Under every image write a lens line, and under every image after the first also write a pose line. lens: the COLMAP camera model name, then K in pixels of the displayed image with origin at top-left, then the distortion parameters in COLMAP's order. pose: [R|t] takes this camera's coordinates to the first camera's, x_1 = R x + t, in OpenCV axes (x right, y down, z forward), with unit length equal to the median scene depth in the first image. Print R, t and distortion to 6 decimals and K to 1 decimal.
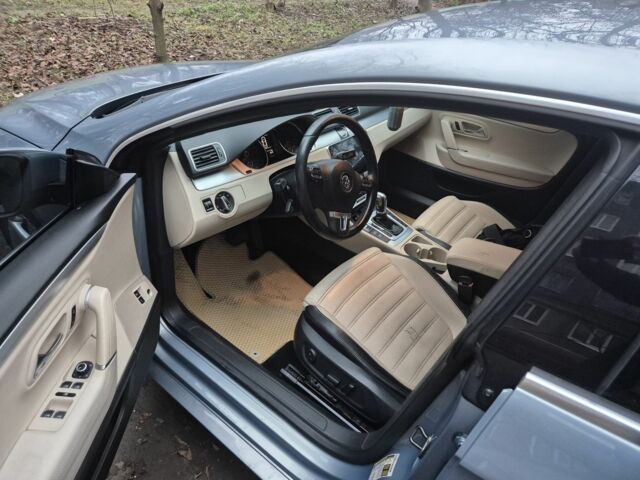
lens RADIAL K [[435.1, 0, 317.2], [0, 435.1, 232.9], [0, 0, 1]] dist [0.059434, -0.053024]
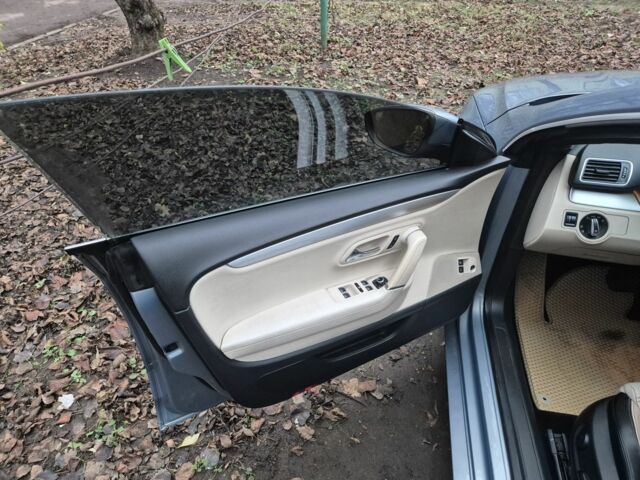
lens RADIAL K [[435.1, 0, 317.2], [0, 435.1, 232.9], [0, 0, 1]] dist [0.059434, -0.053024]
pose [[0.438496, 0.442775, -0.782094, 0.245981], [-0.436976, 0.865469, 0.244979, -0.034688], [0.785349, 0.234335, 0.572987, 0.073173]]
